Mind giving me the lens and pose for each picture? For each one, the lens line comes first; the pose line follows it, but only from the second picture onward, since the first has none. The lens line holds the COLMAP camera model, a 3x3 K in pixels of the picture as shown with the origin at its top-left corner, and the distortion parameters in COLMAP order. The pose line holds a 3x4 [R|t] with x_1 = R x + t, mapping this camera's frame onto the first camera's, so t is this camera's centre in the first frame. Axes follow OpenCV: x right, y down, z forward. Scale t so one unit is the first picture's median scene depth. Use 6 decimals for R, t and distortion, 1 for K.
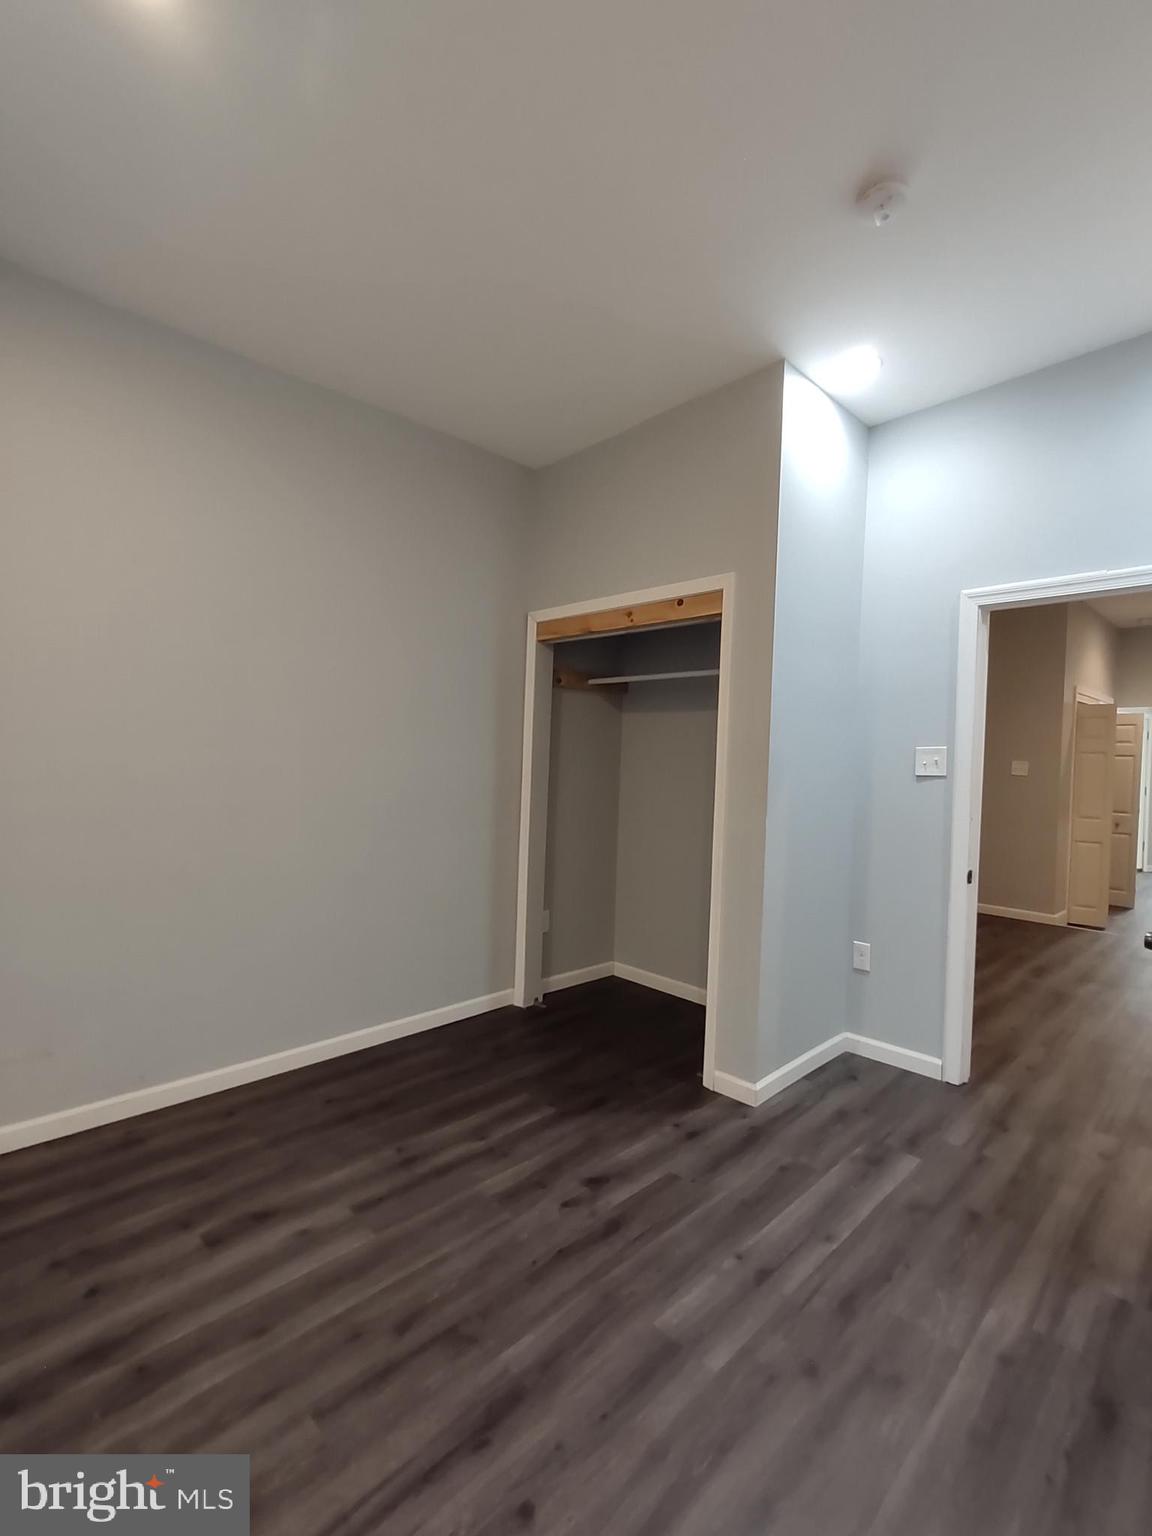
lens RADIAL K [[701.0, 0, 572.9], [0, 701.0, 777.1], [0, 0, 1]] dist [-0.003339, 0.007344]
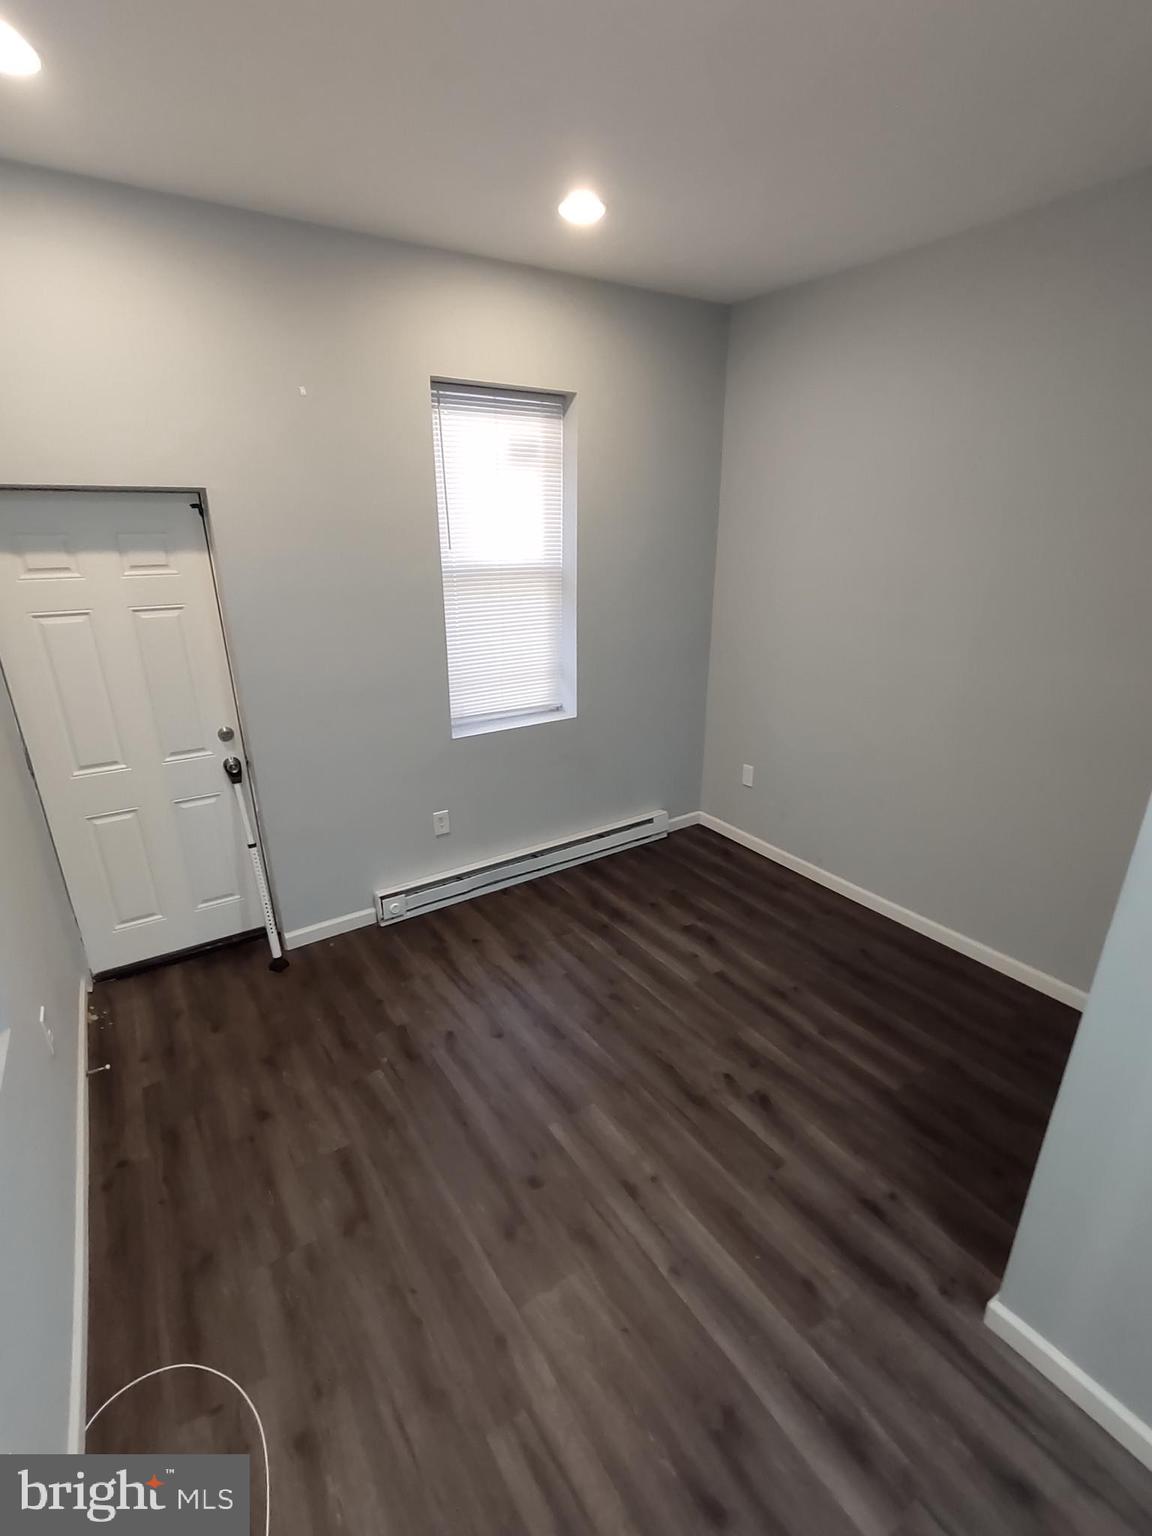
lens RADIAL K [[701.0, 0, 572.9], [0, 701.0, 777.1], [0, 0, 1]] dist [-0.003339, 0.007344]
pose [[-0.179299, 0.310790, -0.933414, 0.978162], [-0.033947, 0.946270, 0.321591, -0.229151], [0.983209, 0.089348, -0.159114, 0.896354]]
